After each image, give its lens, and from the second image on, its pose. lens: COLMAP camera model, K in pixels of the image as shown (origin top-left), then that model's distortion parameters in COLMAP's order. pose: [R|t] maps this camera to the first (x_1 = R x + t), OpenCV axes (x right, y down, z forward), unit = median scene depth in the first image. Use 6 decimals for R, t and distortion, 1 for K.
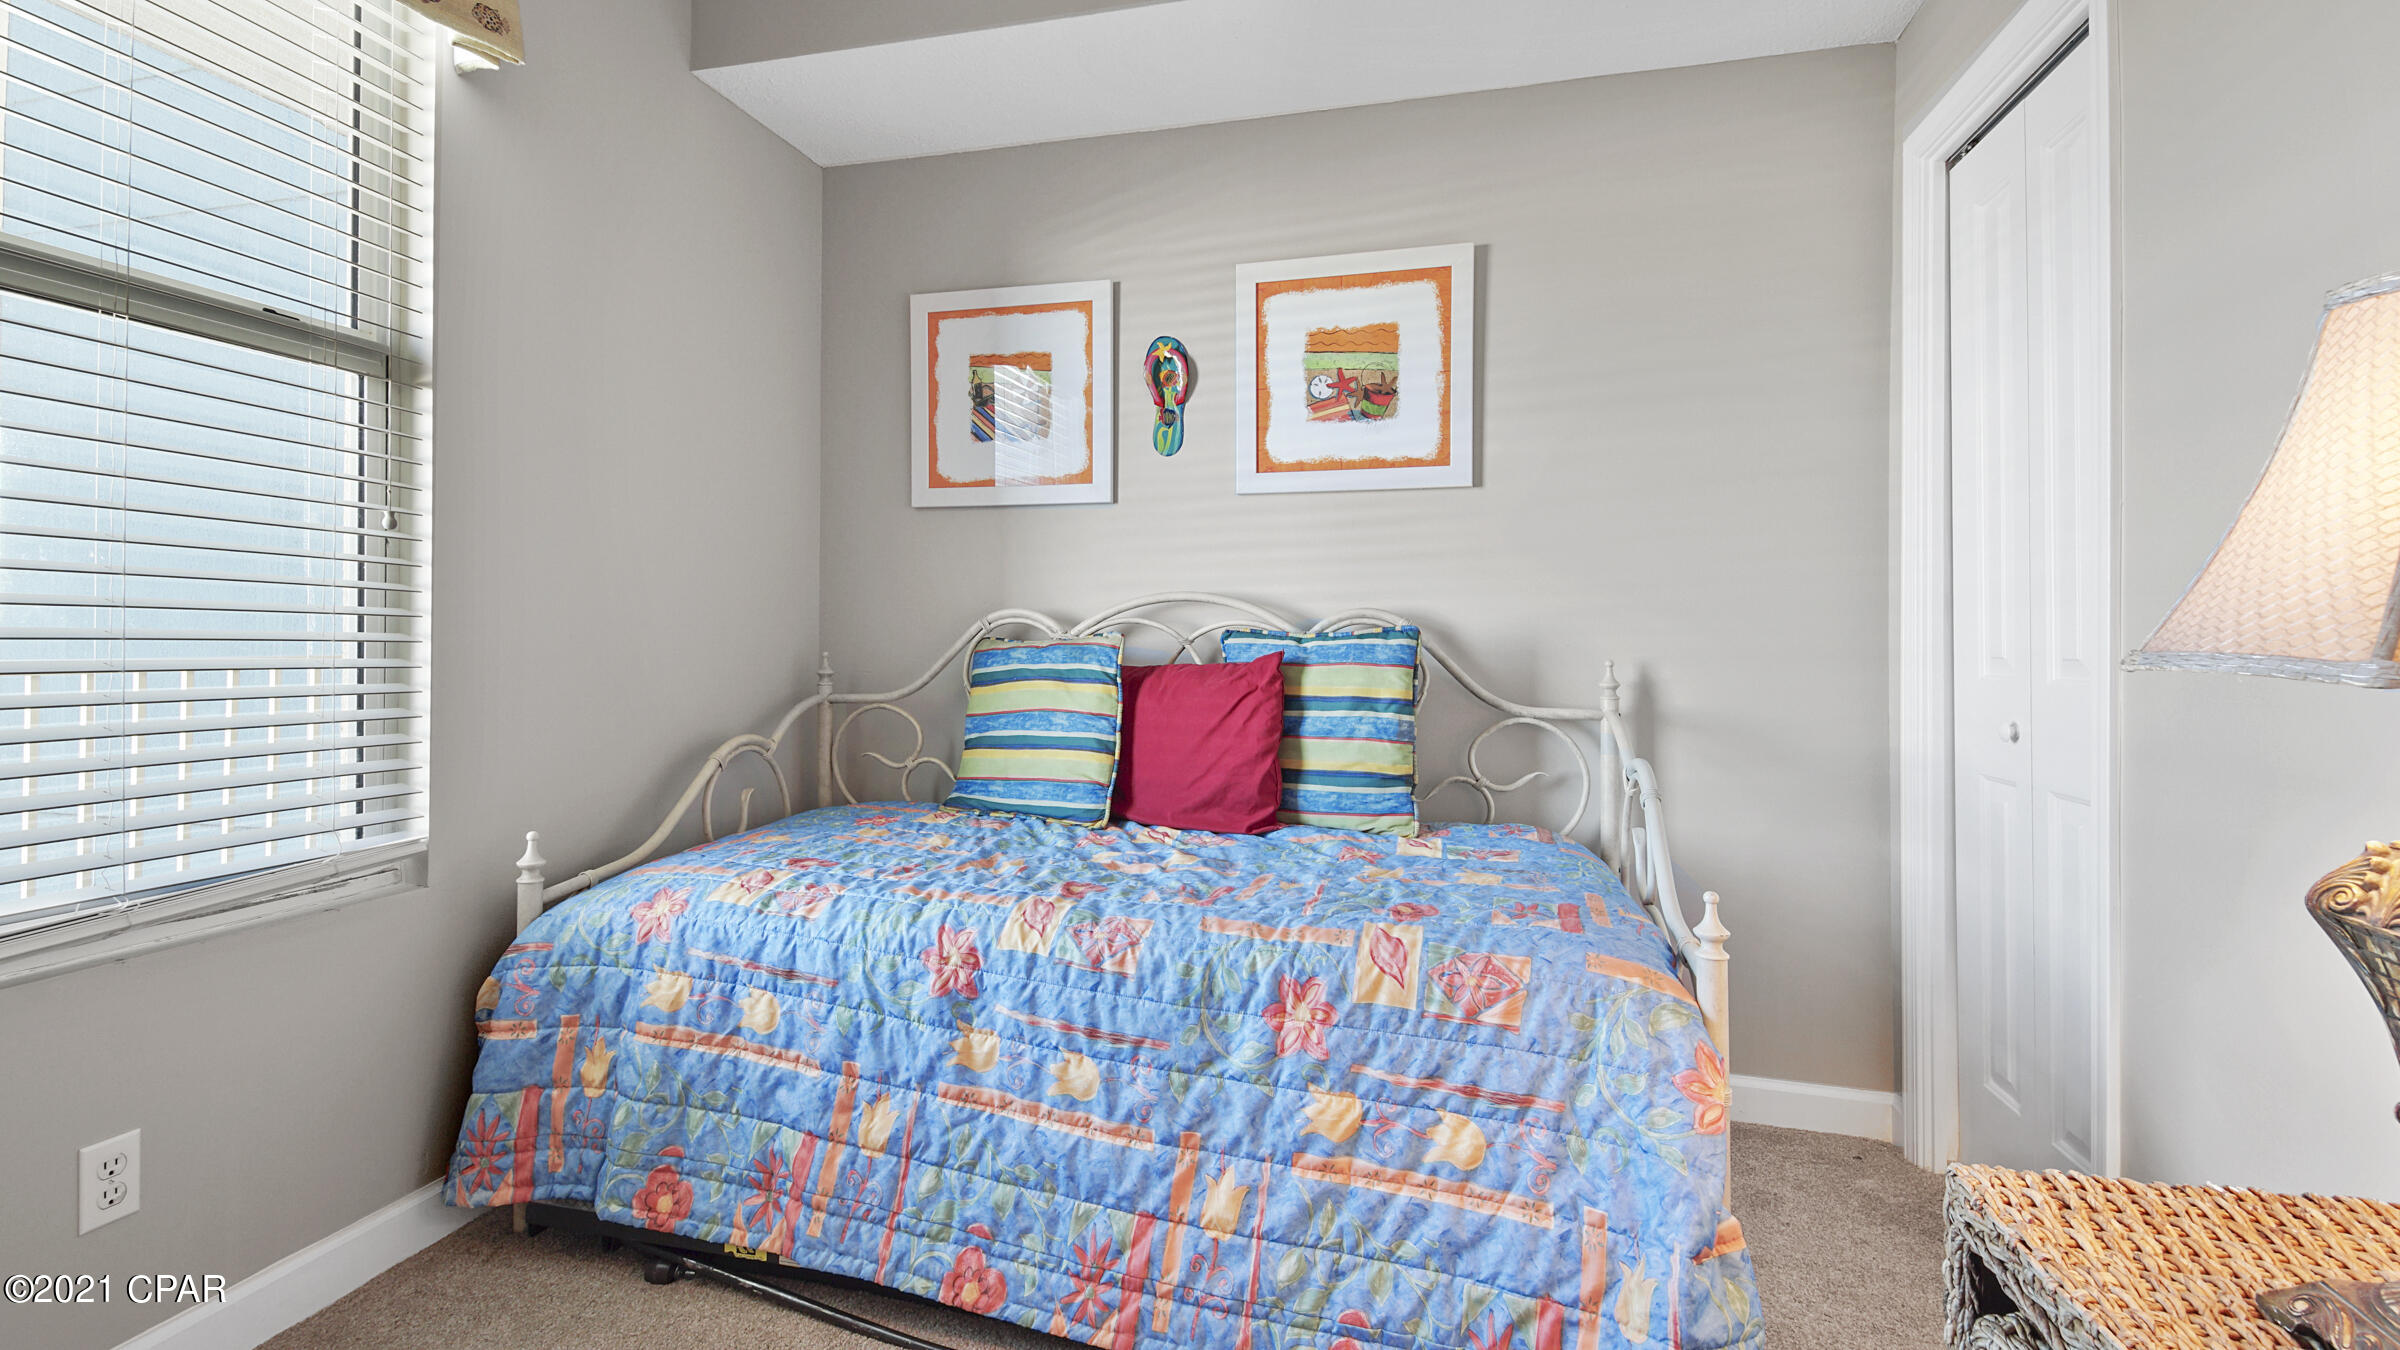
lens RADIAL K [[1092.7, 0, 1198.2], [0, 1092.7, 679.1], [0, 0, 1]] dist [0.040134, -0.023165]
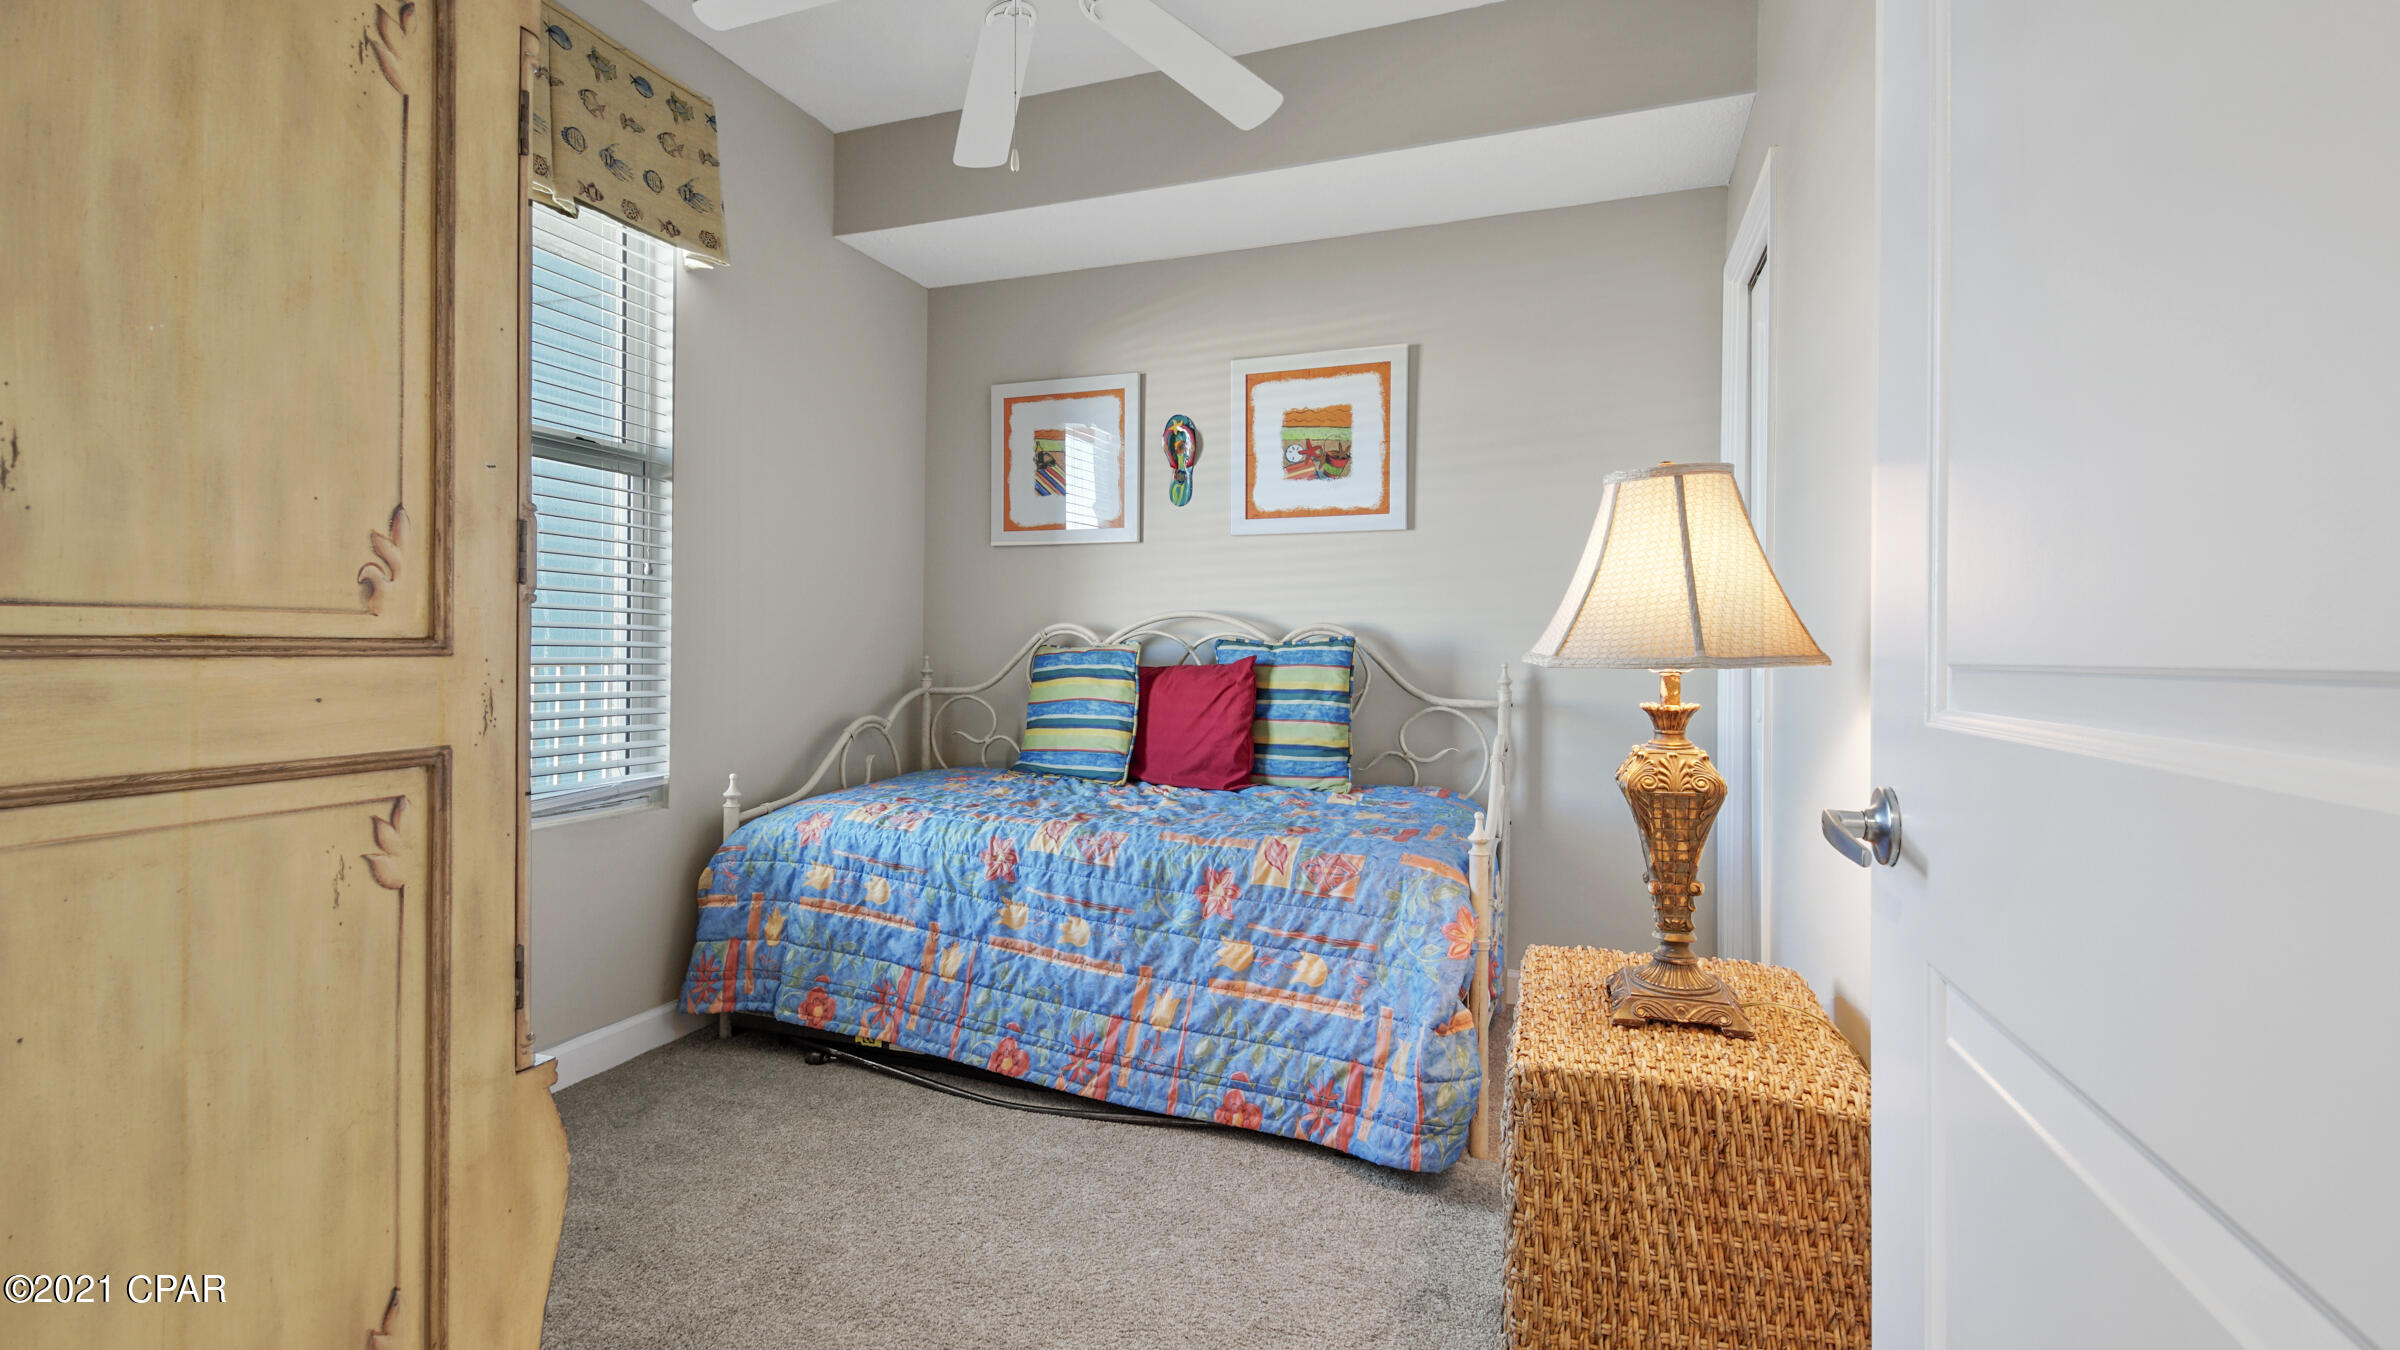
lens RADIAL K [[1092.7, 0, 1198.2], [0, 1092.7, 679.1], [0, 0, 1]] dist [0.040134, -0.023165]
pose [[0.995280, 0.003108, -0.096996, 0.195156], [-0.003531, 0.999985, -0.004190, 0.013417], [0.096982, 0.004512, 0.995276, -0.482404]]
